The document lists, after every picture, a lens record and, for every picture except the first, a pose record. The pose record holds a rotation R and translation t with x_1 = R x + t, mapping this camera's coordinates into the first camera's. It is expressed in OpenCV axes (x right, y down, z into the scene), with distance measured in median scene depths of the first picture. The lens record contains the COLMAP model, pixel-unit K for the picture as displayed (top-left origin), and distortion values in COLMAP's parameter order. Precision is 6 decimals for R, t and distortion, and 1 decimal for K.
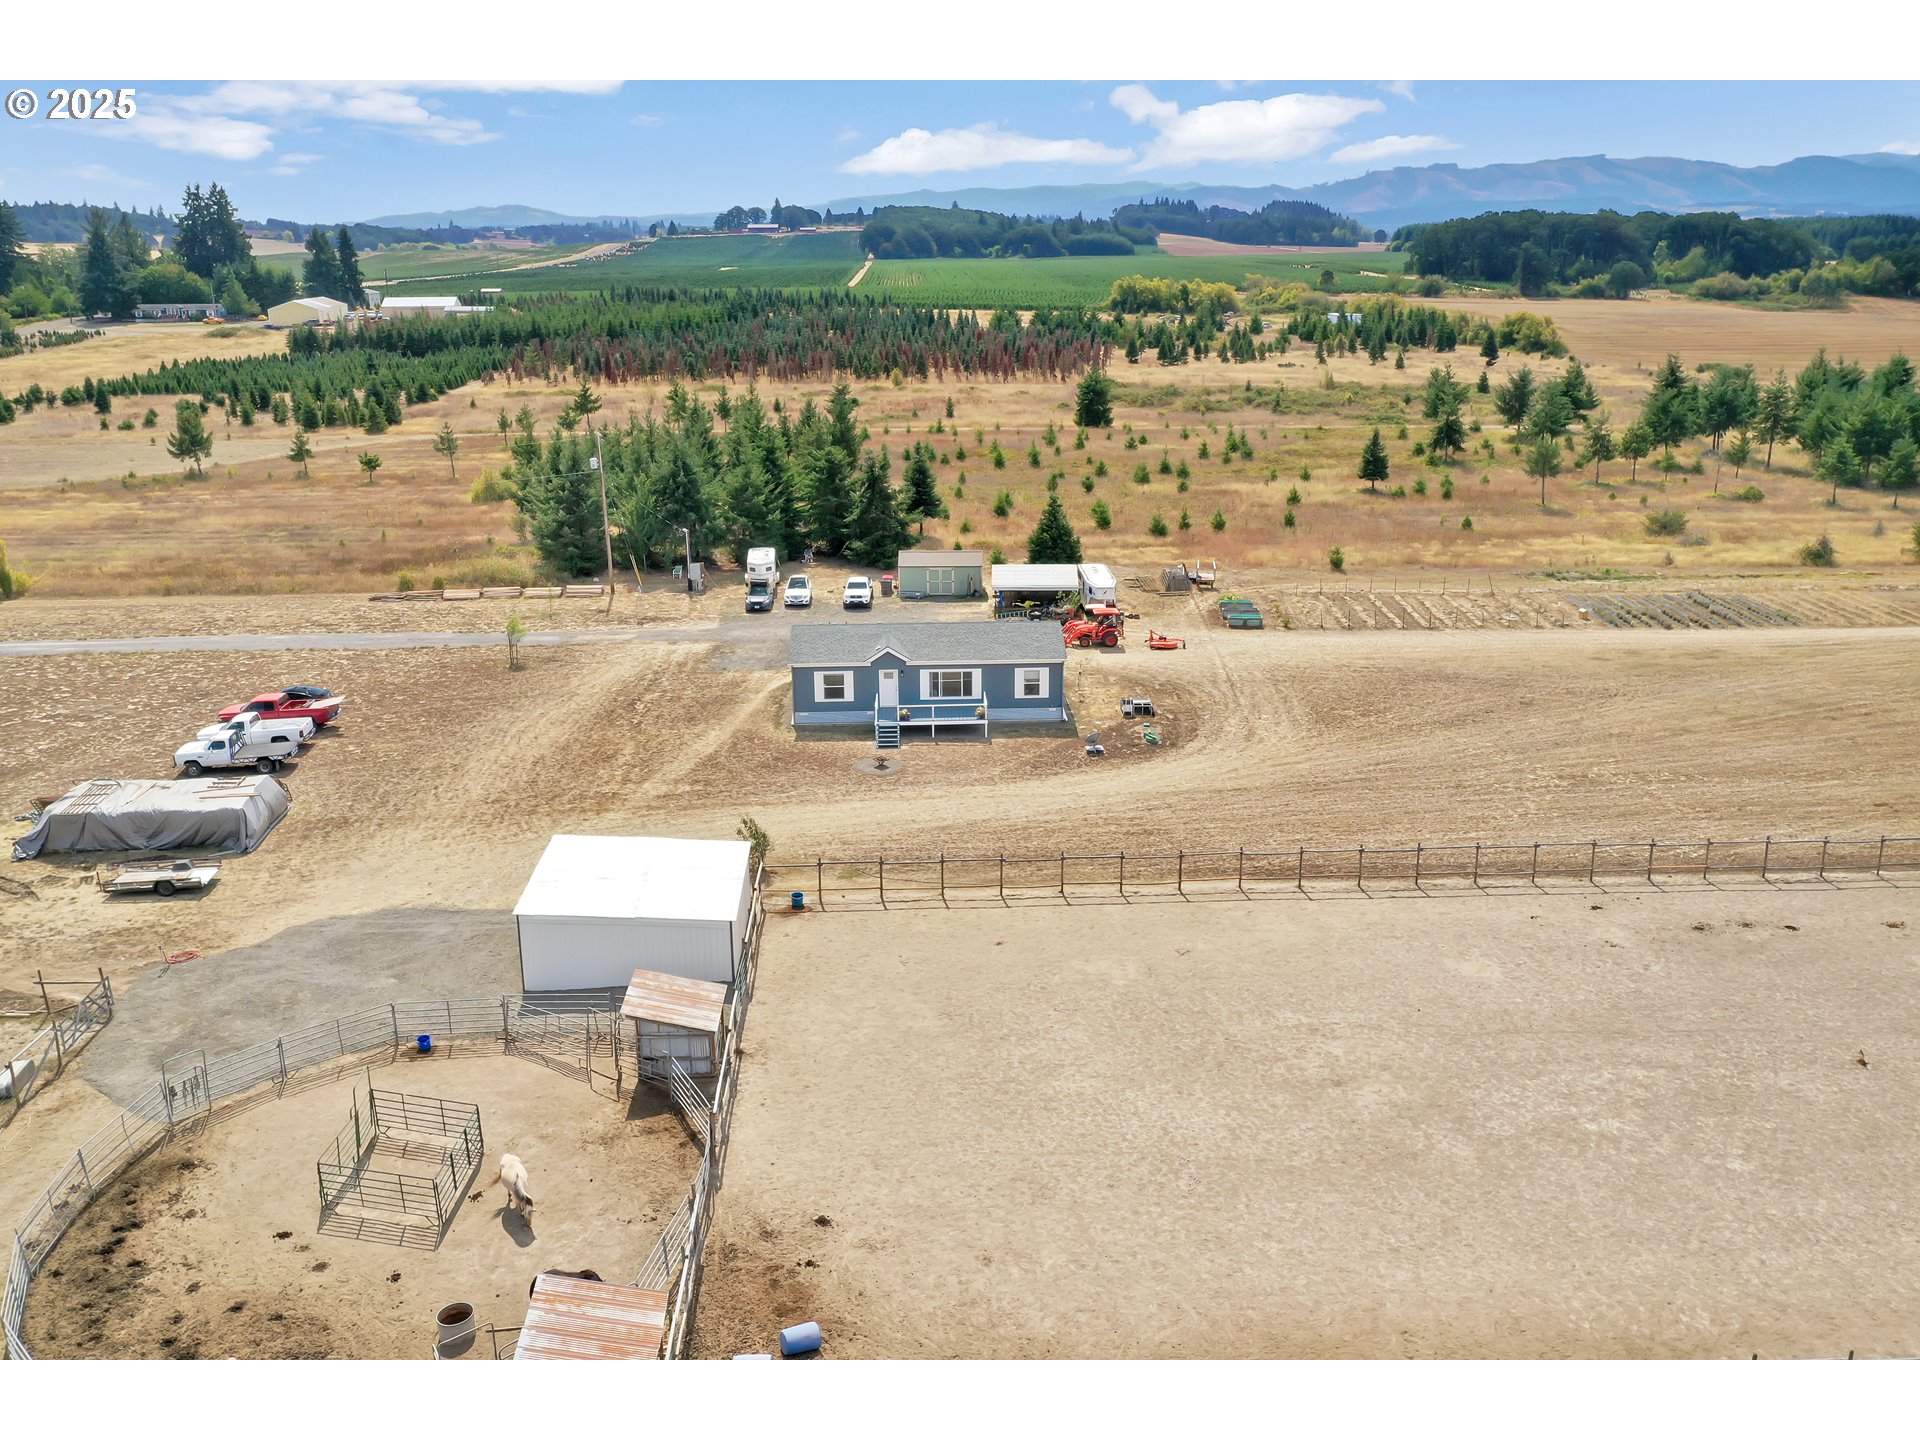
lens RADIAL K [[1518.2, 0, 955.0], [0, 1518.2, 718.0], [0, 0, 1]] dist [0.008364, 0.005901]
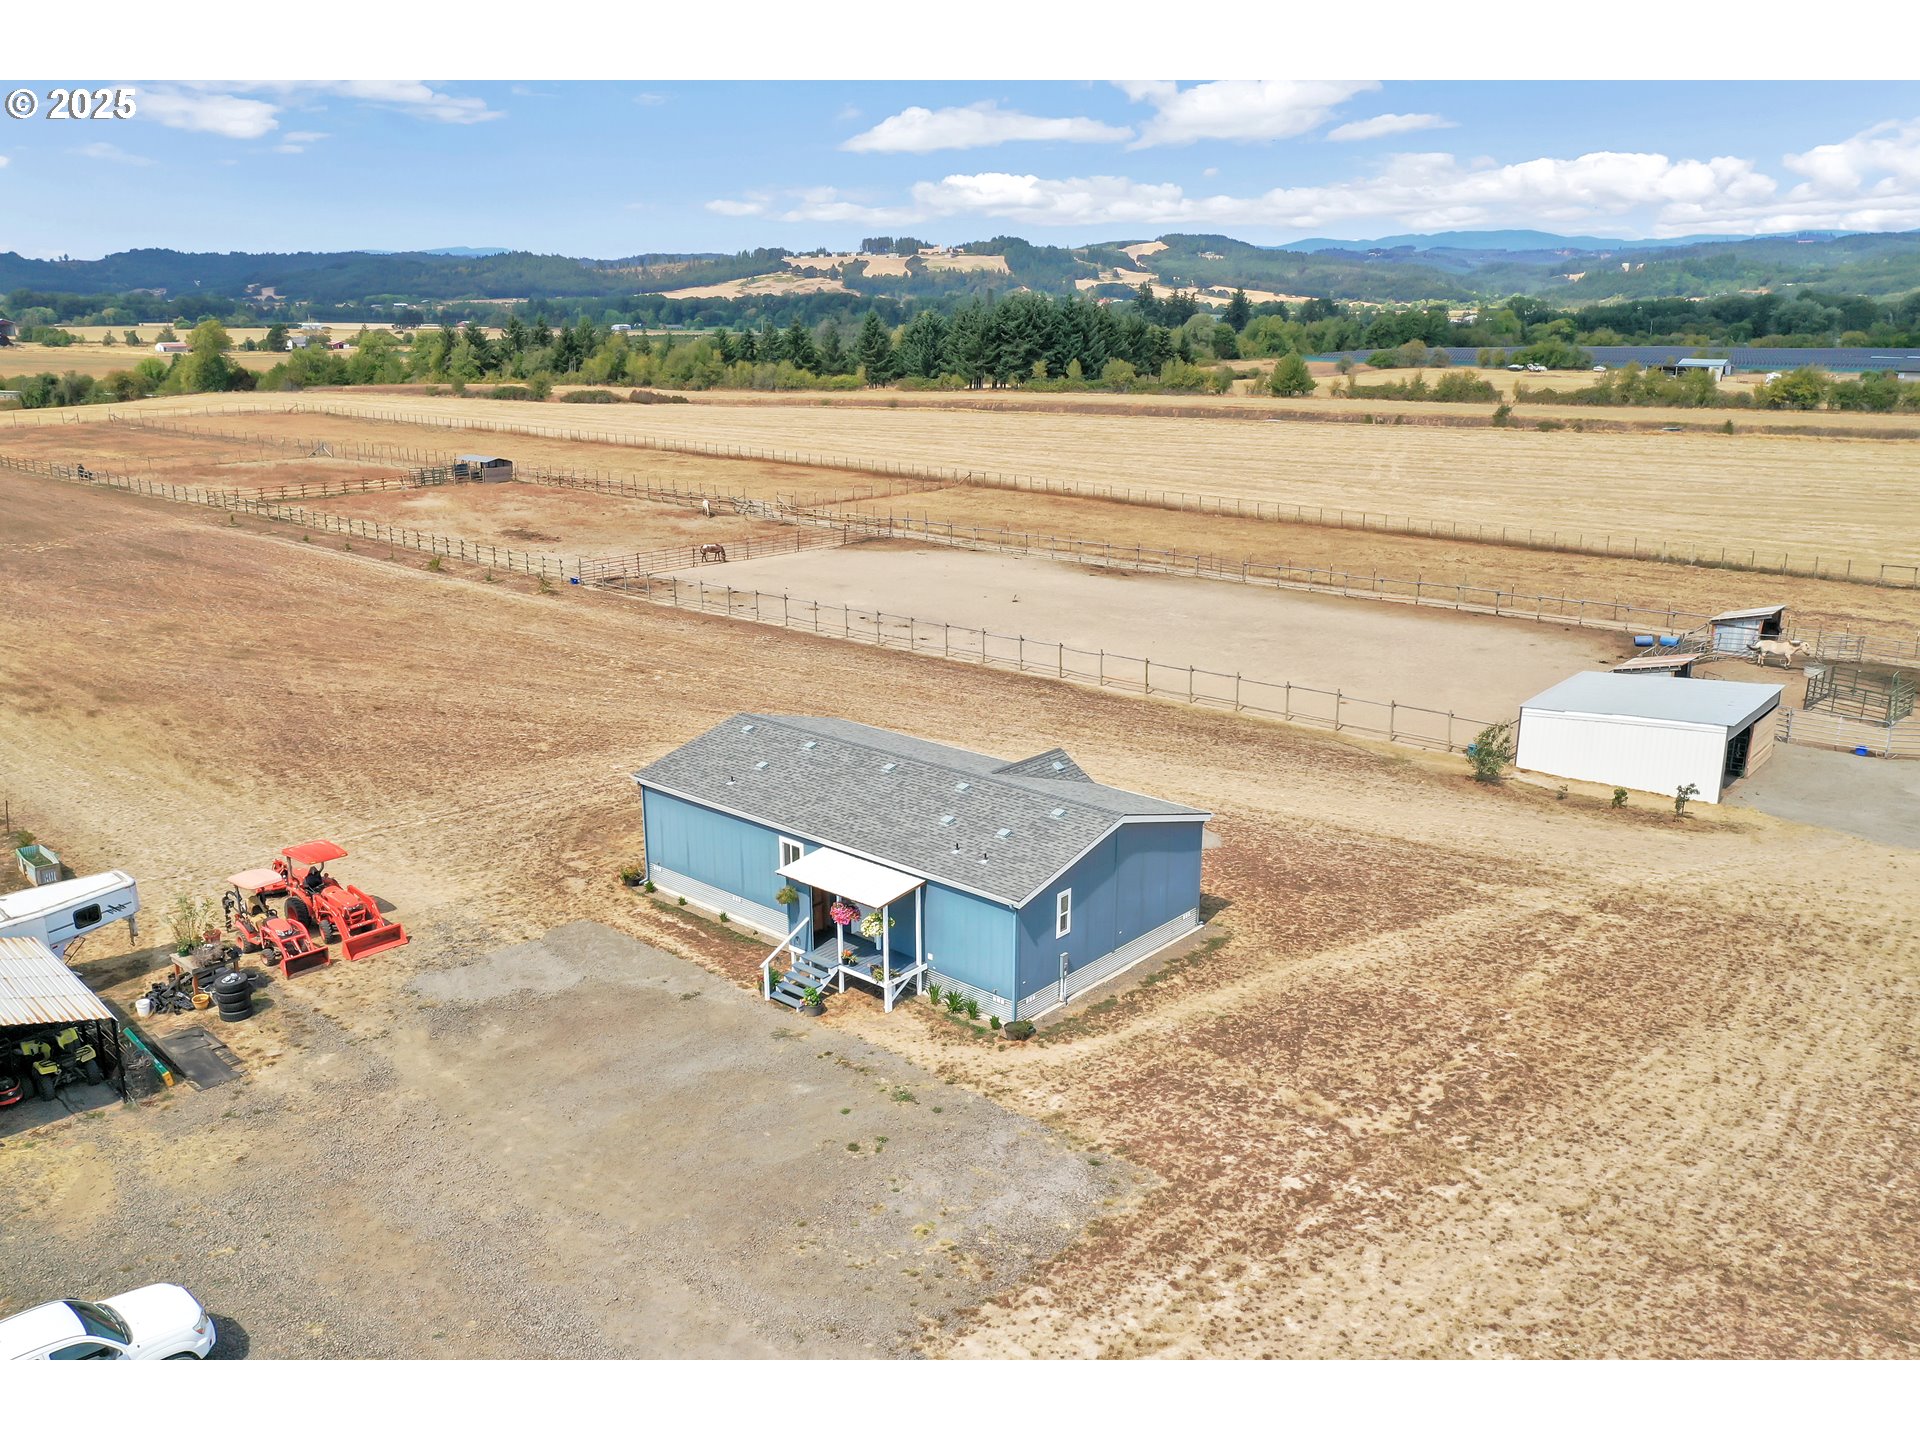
lens RADIAL K [[1497.8, 0, 957.5], [0, 1497.8, 719.5], [0, 0, 1]] dist [-0.005856, 0.004709]
pose [[-0.724588, -0.176951, 0.666079, -0.353582], [0.210330, 0.863590, 0.458228, -0.292003], [-0.656303, 0.472123, -0.588529, 1.237074]]
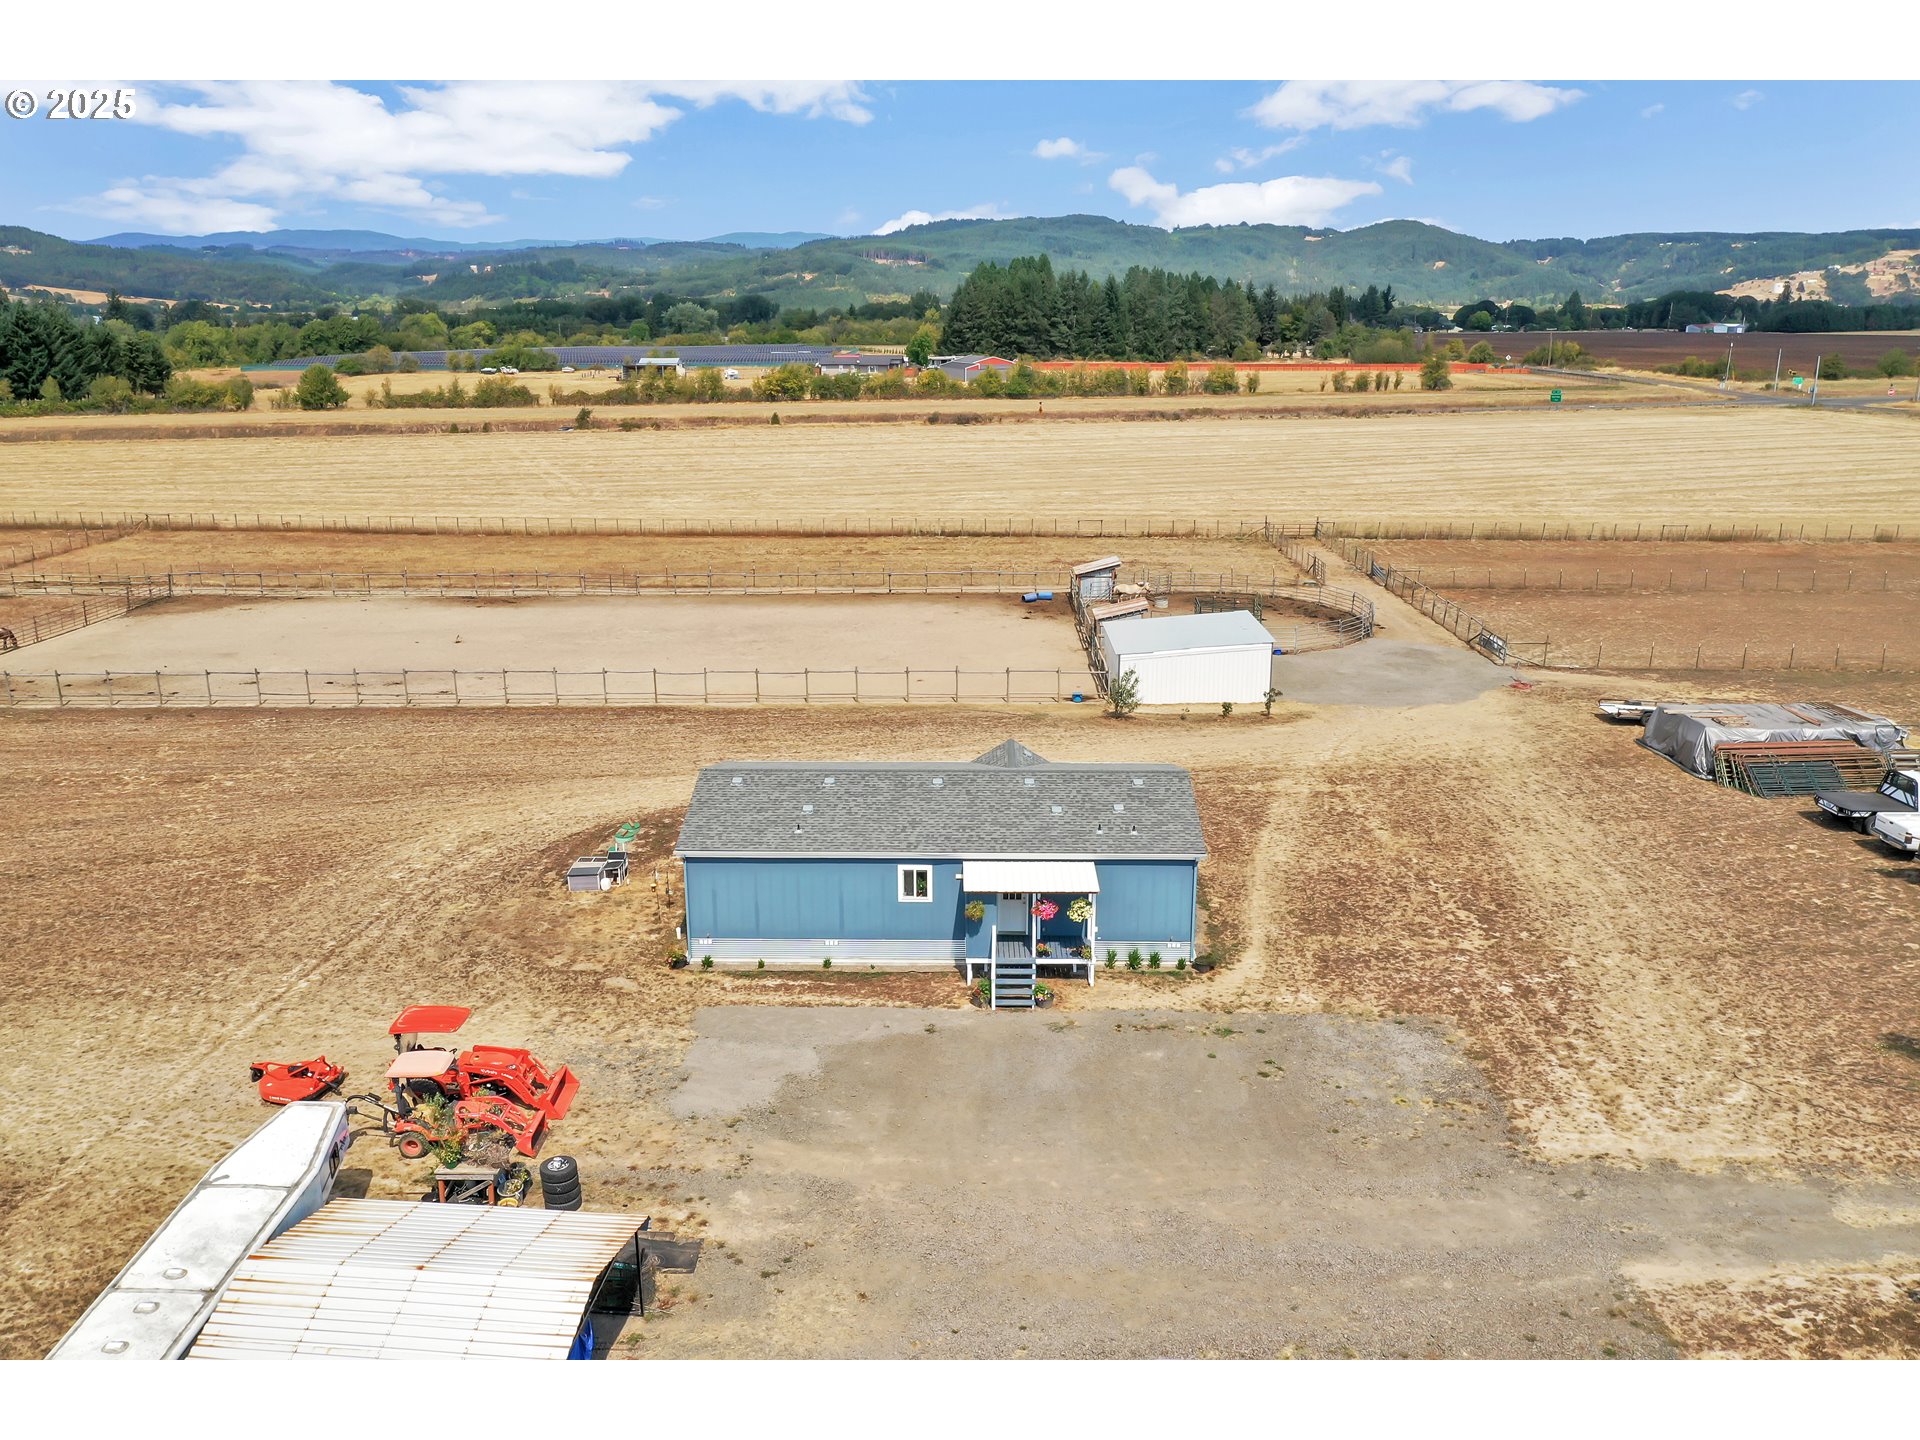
lens RADIAL K [[1497.8, 0, 957.5], [0, 1497.8, 719.5], [0, 0, 1]] dist [-0.005856, 0.004709]
pose [[-0.998195, -0.007595, 0.059573, -0.054385], [0.025877, 0.840770, 0.540774, -0.356830], [-0.054195, 0.541340, -0.839055, 1.392880]]
